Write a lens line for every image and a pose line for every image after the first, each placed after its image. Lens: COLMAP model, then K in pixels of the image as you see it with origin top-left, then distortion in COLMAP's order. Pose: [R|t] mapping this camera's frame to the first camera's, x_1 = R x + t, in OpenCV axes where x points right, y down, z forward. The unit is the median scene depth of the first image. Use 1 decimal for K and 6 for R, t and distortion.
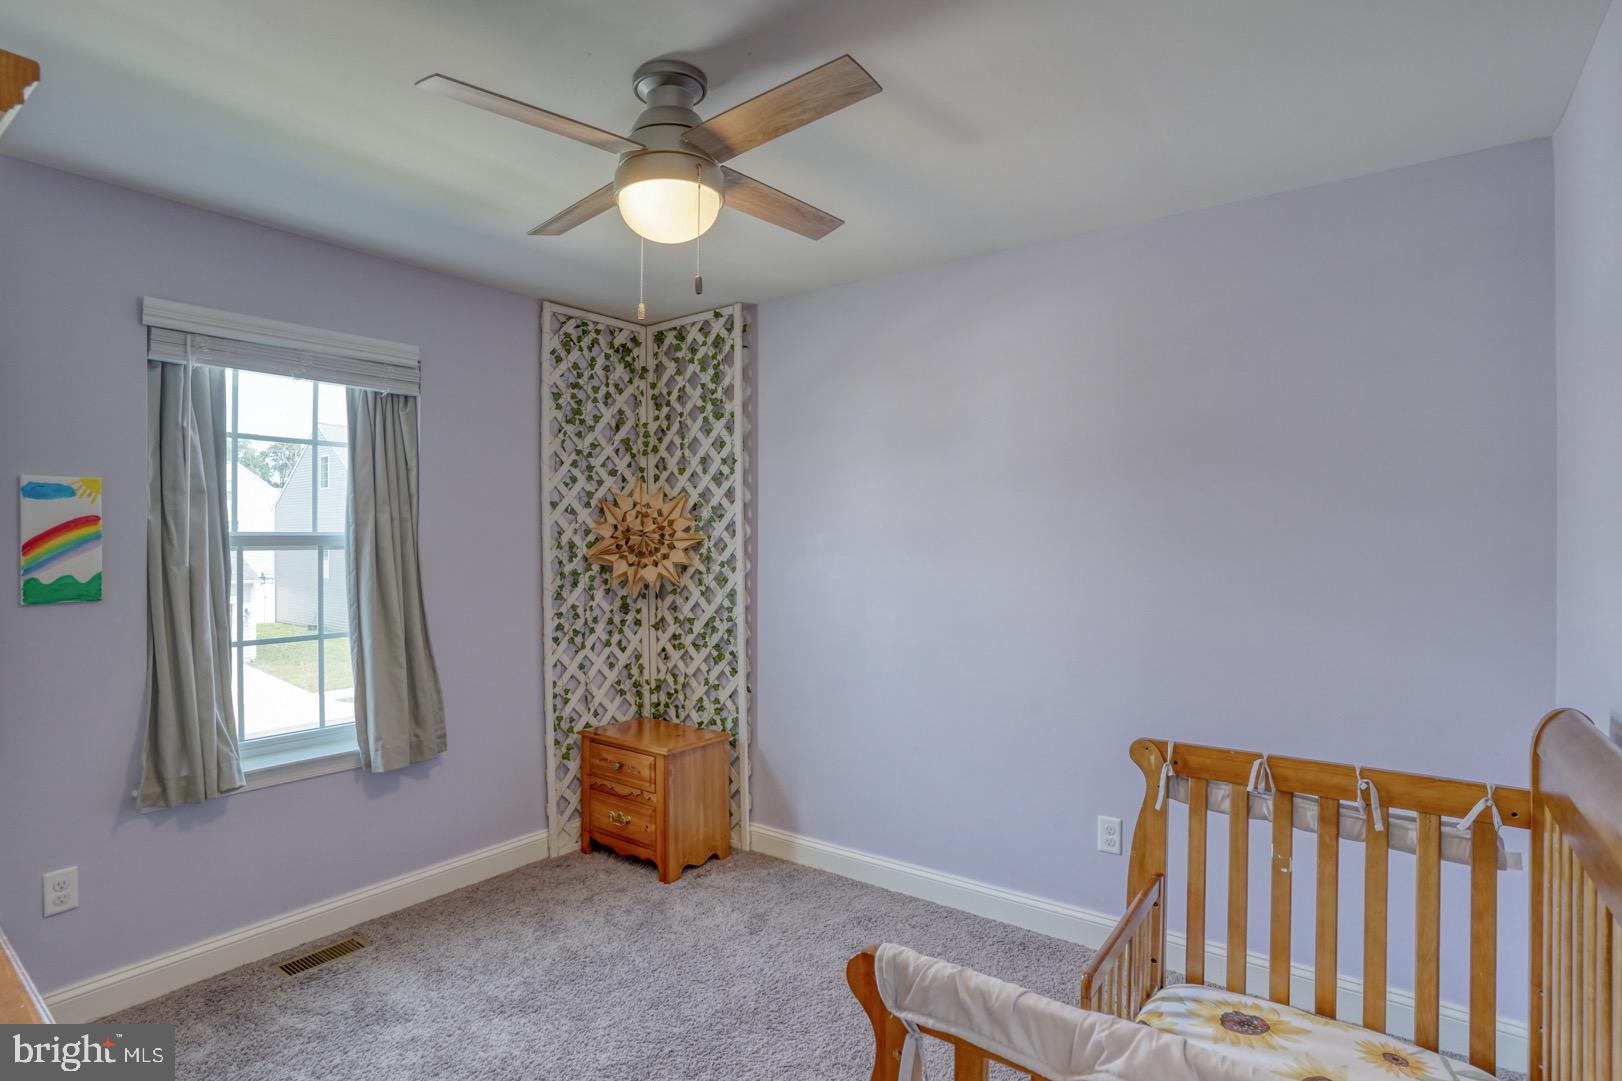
lens RADIAL K [[819.0, 0, 815.0], [0, 819.0, 536.7], [0, 0, 1]] dist [-0.080349, 0.040994]
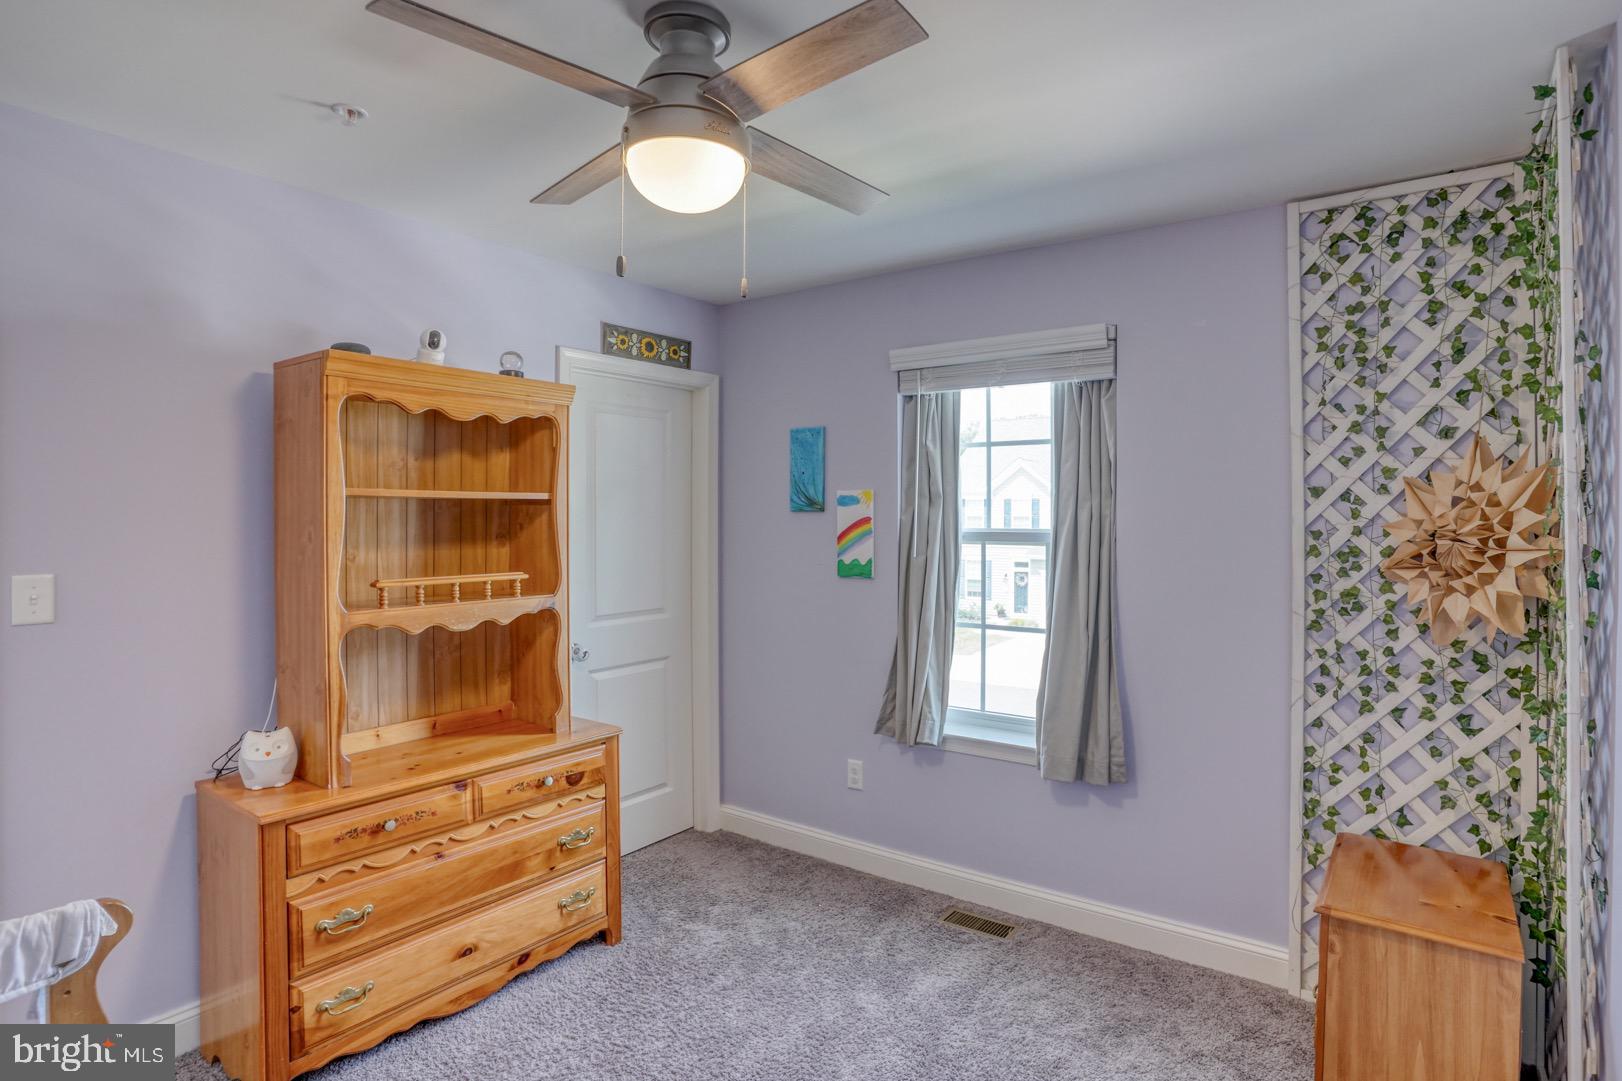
lens RADIAL K [[819.0, 0, 815.0], [0, 819.0, 536.7], [0, 0, 1]] dist [-0.080349, 0.040994]
pose [[0.034457, 0.021489, -0.999175, 0.335110], [-0.002433, 0.999768, 0.021418, -0.014434], [0.999403, 0.001693, 0.034501, 0.543741]]
